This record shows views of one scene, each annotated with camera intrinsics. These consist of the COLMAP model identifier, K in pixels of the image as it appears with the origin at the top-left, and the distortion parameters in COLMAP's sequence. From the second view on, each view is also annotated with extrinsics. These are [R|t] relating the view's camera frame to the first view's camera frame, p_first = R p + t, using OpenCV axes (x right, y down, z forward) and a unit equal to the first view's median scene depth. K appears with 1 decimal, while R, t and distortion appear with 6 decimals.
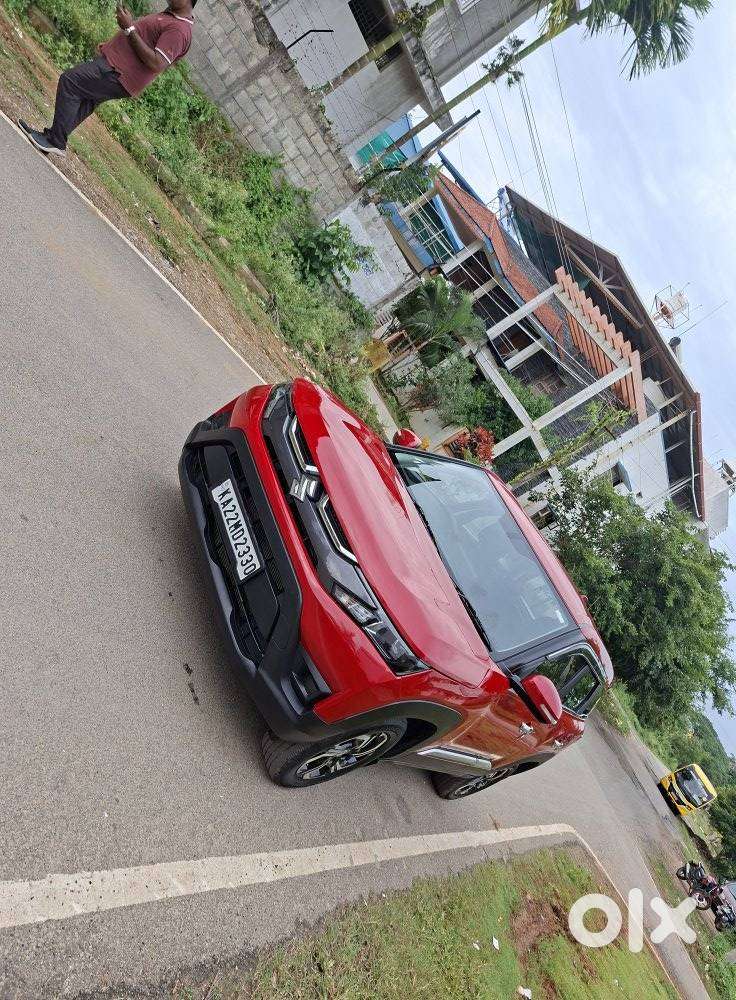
lens RADIAL K [[688.7, 0, 360.6], [0, 688.7, 505.4], [0, 0, 1]] dist [0.085172, -0.100821]
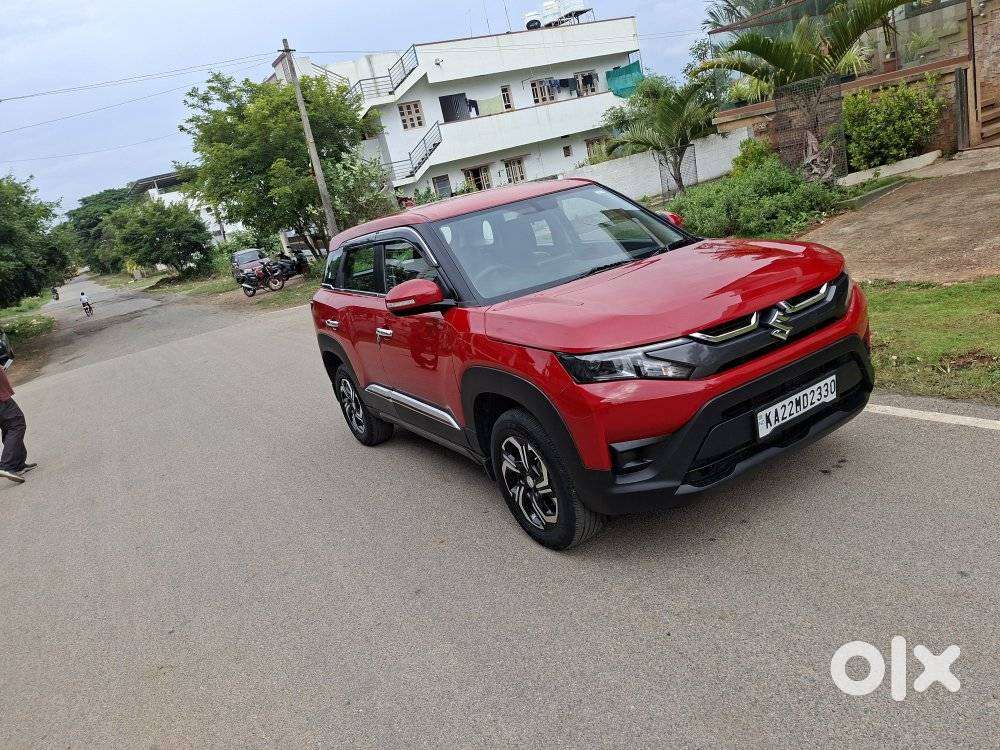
lens RADIAL K [[685.9, 0, 502.7], [0, 685.9, 377.1], [0, 0, 1]] dist [0.071717, -0.086359]
pose [[-0.090863, -0.950927, 0.295772, -0.083344], [0.570280, 0.193796, 0.798263, -0.206923], [-0.816409, 0.241205, 0.524686, 0.175881]]
